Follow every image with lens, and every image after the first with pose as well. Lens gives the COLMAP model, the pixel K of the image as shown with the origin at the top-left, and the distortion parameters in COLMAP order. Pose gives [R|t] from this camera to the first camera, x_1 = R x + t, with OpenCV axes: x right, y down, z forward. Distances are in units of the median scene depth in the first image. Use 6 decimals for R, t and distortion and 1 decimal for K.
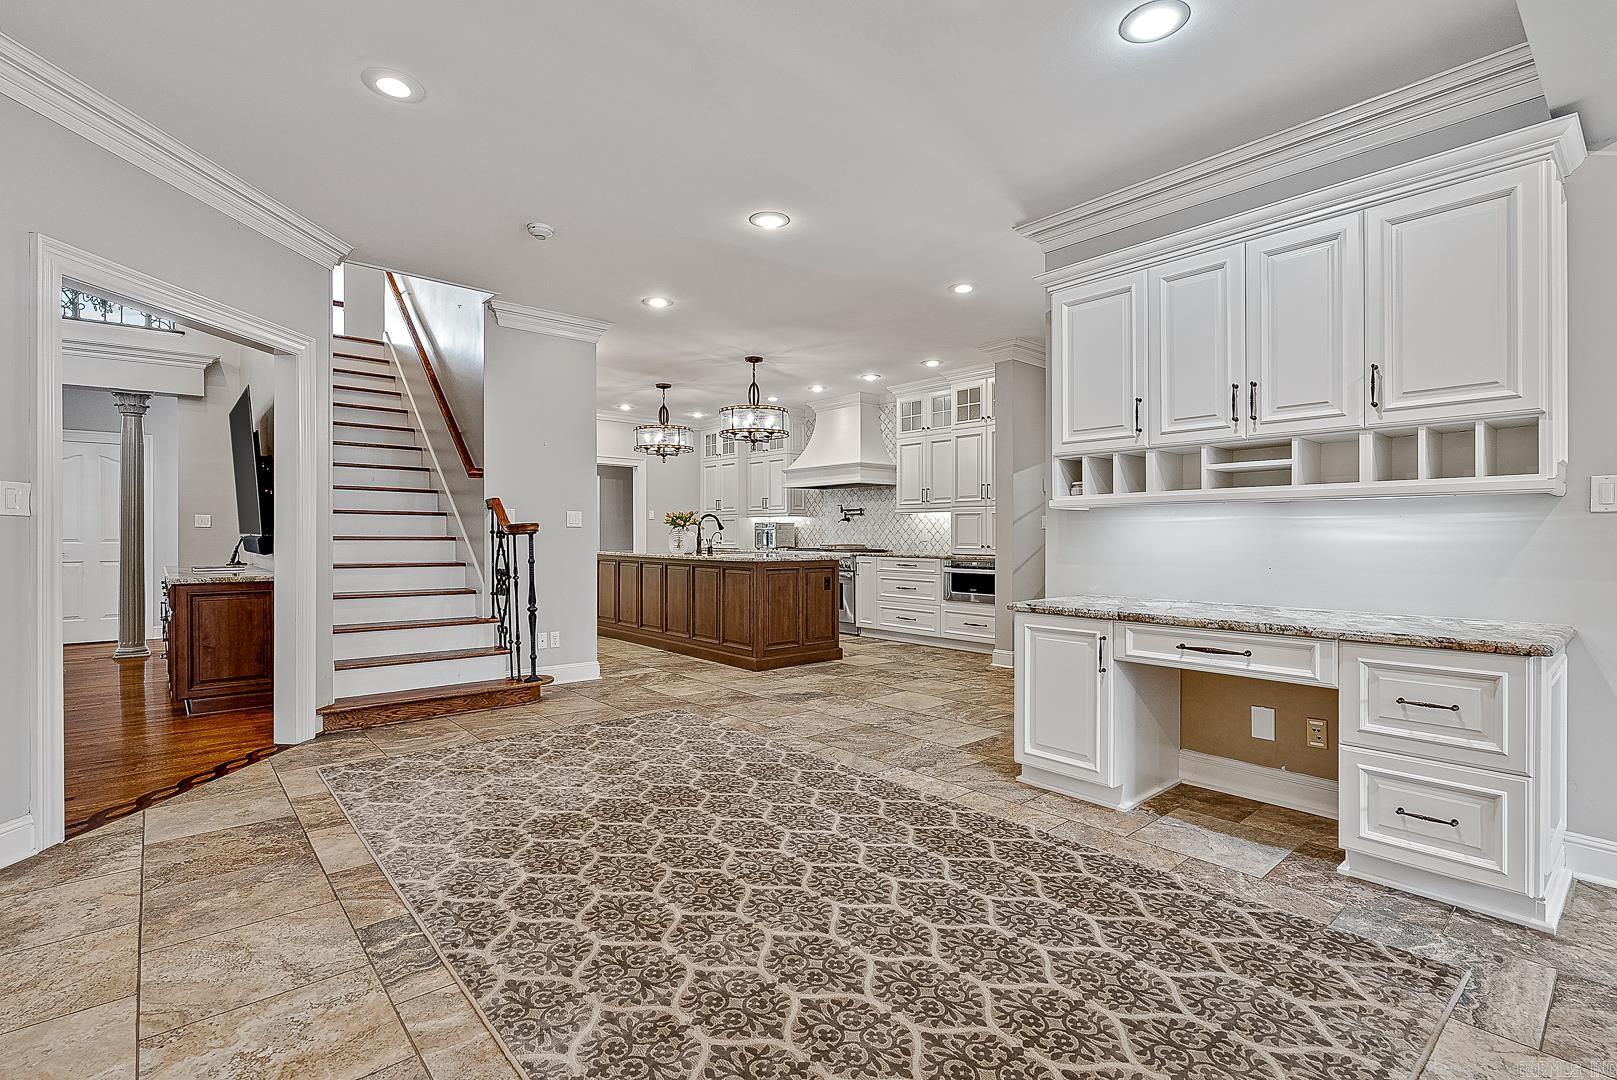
lens RADIAL K [[753.2, 0, 803.1], [0, 753.2, 538.5], [0, 0, 1]] dist [-0.004950, 0.002414]
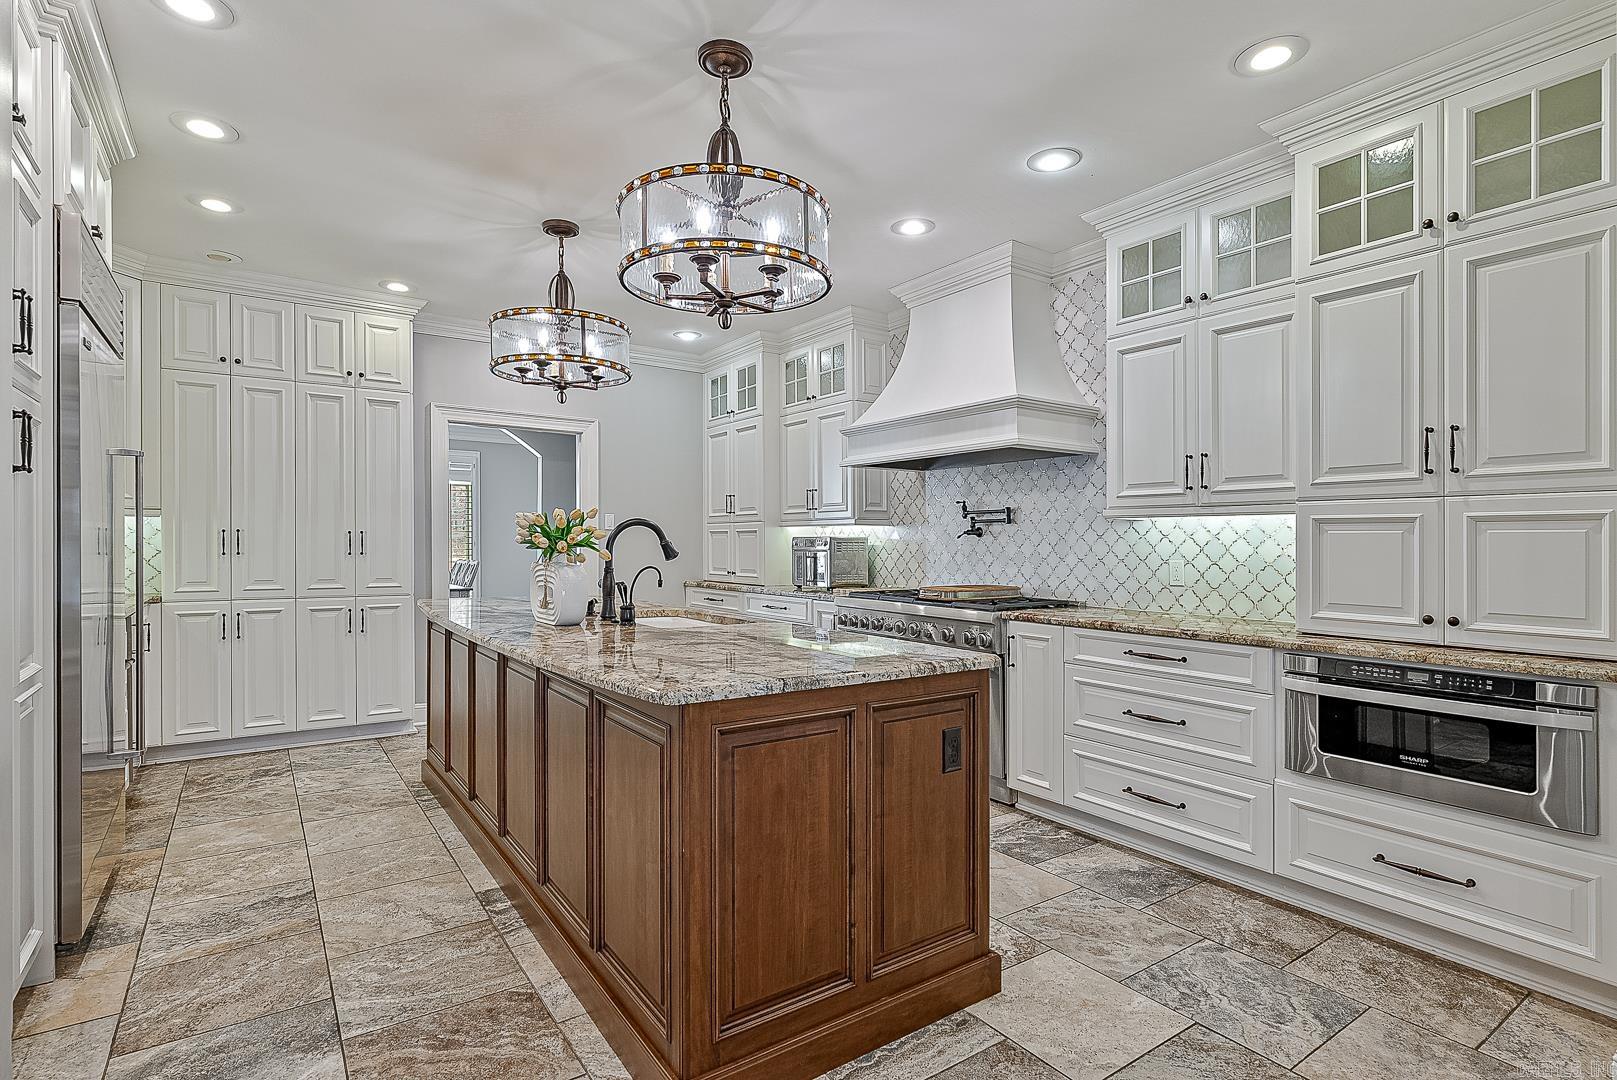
lens RADIAL K [[795.8, 0, 824.5], [0, 795.8, 537.0], [0, 0, 1]] dist [0.001471, 0.000284]
pose [[0.996306, 0.003458, -0.085806, 0.007228], [-0.004666, 0.999893, -0.013880, -0.016166], [0.085749, 0.014229, 0.996215, 0.546397]]
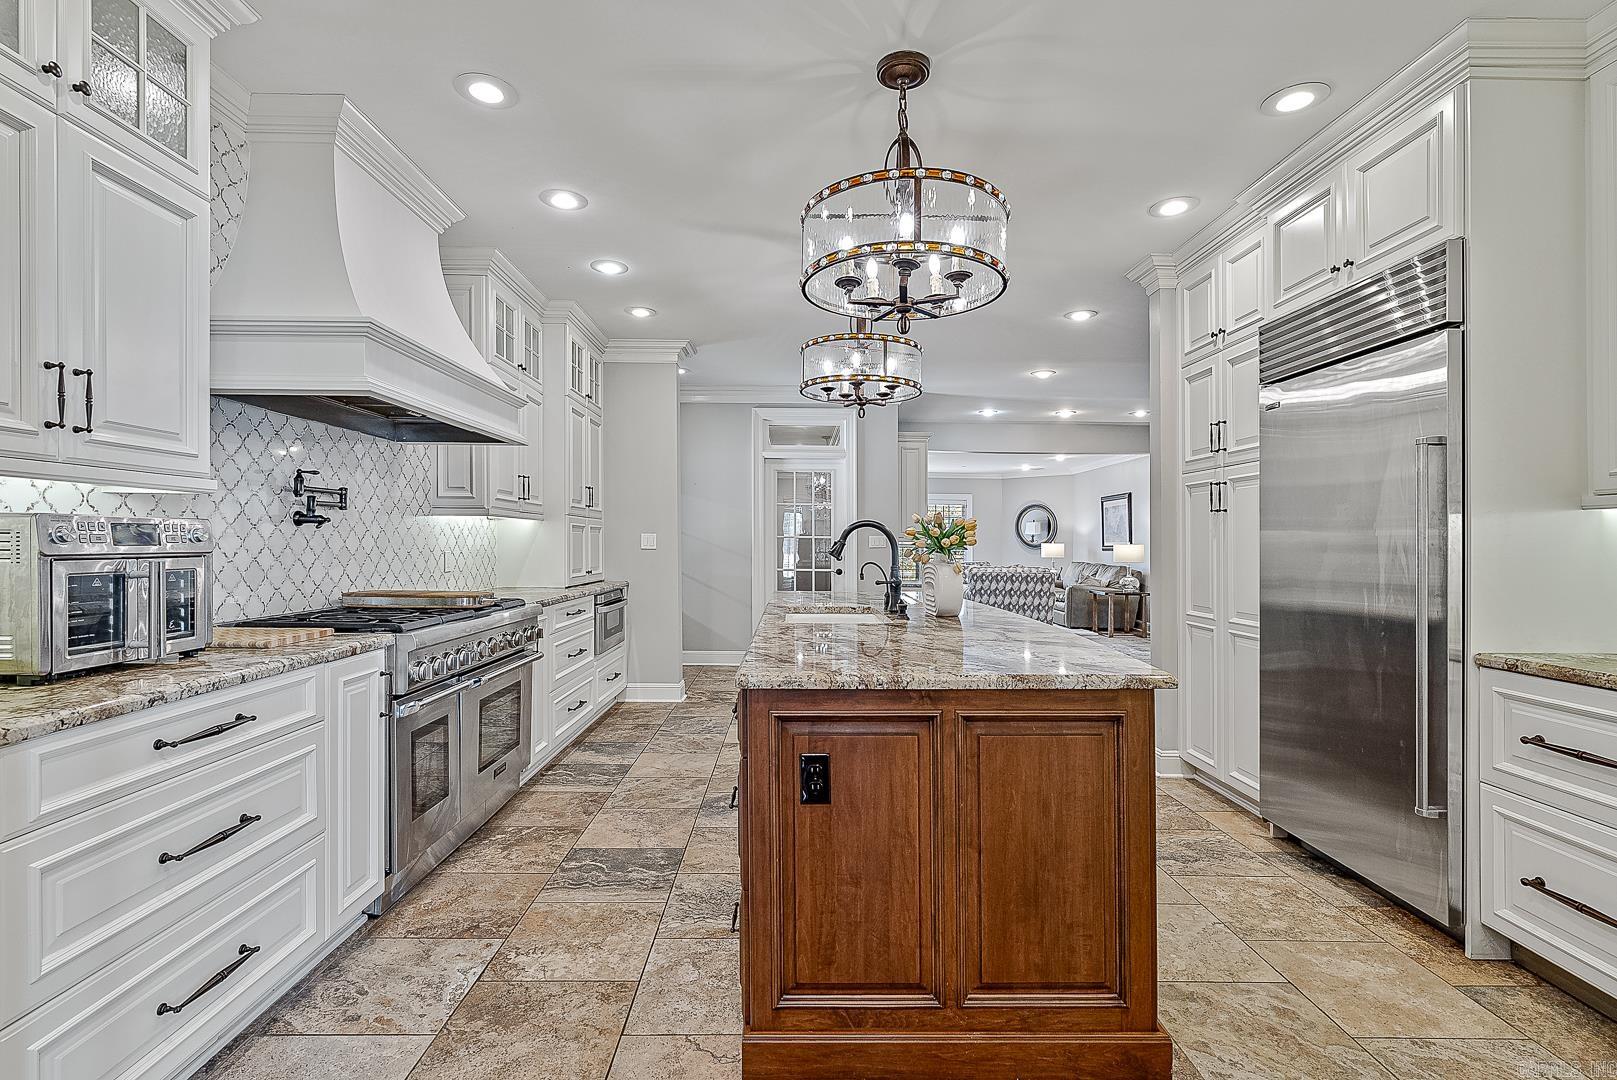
lens RADIAL K [[753.2, 0, 788.1], [0, 753.2, 544.9], [0, 0, 1]] dist [-0.004950, 0.002414]
pose [[-0.752740, -0.010049, 0.658241, -0.323629], [-0.005601, 0.999945, 0.008861, -0.019945], [-0.658294, 0.002983, -0.752755, 1.213274]]
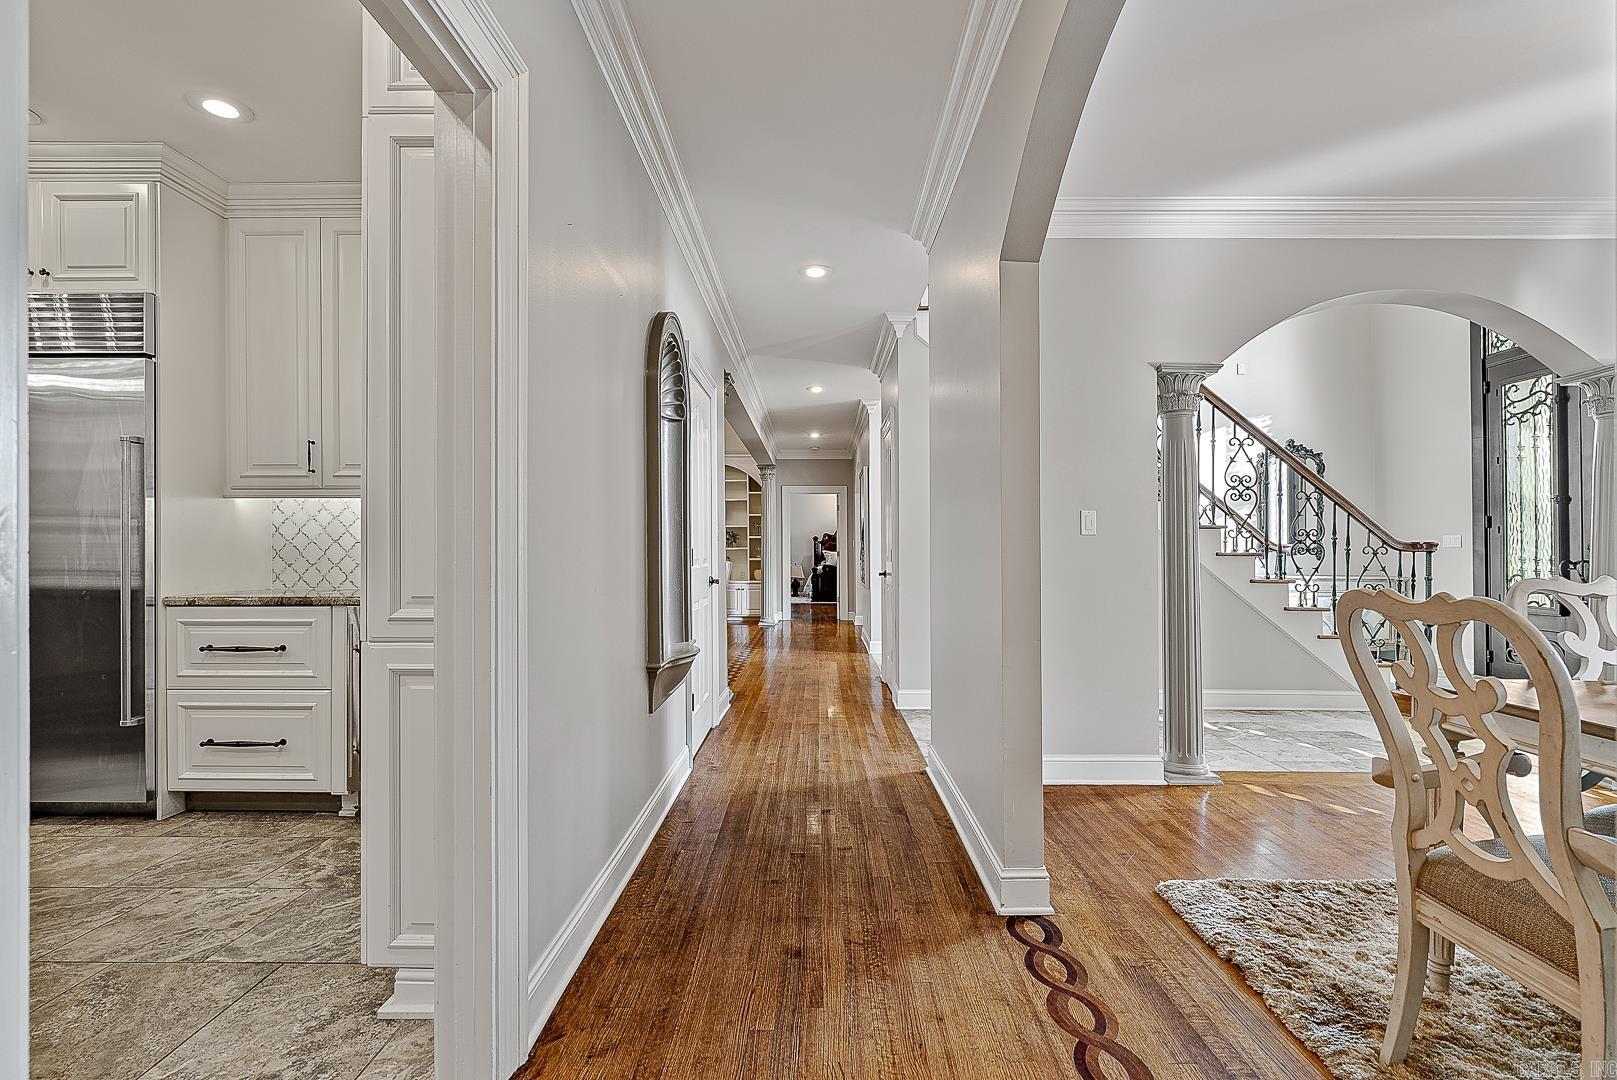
lens RADIAL K [[753.2, 0, 809.9], [0, 753.2, 540.9], [0, 0, 1]] dist [-0.004950, 0.002414]
pose [[-0.663241, -0.009081, -0.748351, -0.267757], [-0.003390, 0.999953, -0.009129, -0.006342], [0.748398, -0.003518, -0.663240, 1.331157]]
